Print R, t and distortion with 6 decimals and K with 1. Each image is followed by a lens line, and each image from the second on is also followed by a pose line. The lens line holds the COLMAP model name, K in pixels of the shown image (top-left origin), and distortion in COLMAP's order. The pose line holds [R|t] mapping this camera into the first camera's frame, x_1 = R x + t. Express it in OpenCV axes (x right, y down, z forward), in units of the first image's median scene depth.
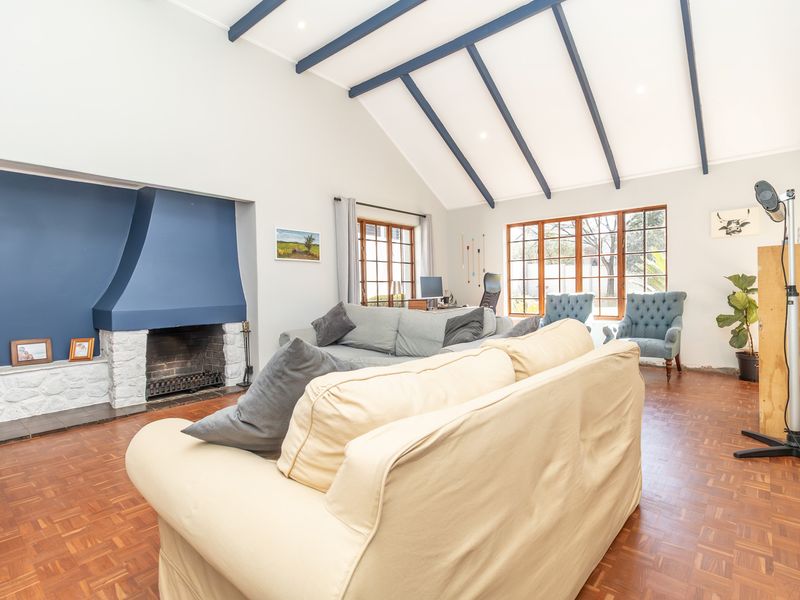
lens RADIAL K [[417.7, 0, 396.5], [0, 417.7, 295.6], [0, 0, 1]] dist [0.003928, -0.000589]
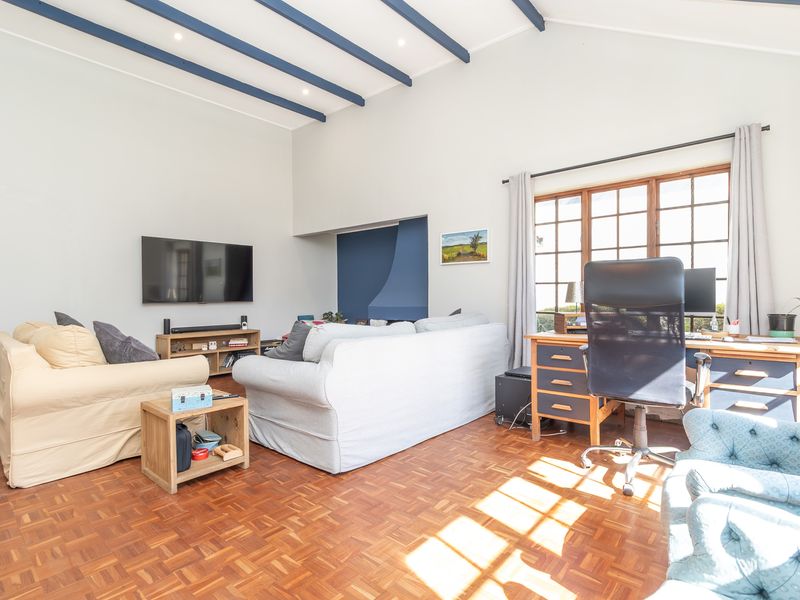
lens RADIAL K [[417.7, 0, 399.9], [0, 417.7, 298.9], [0, 0, 1]] dist [0.003928, -0.000589]
pose [[-0.010731, 0.027782, -0.999556, 0.710283], [-0.010271, 0.999558, 0.027893, -0.027941], [0.999890, 0.010565, -0.010441, 0.859590]]
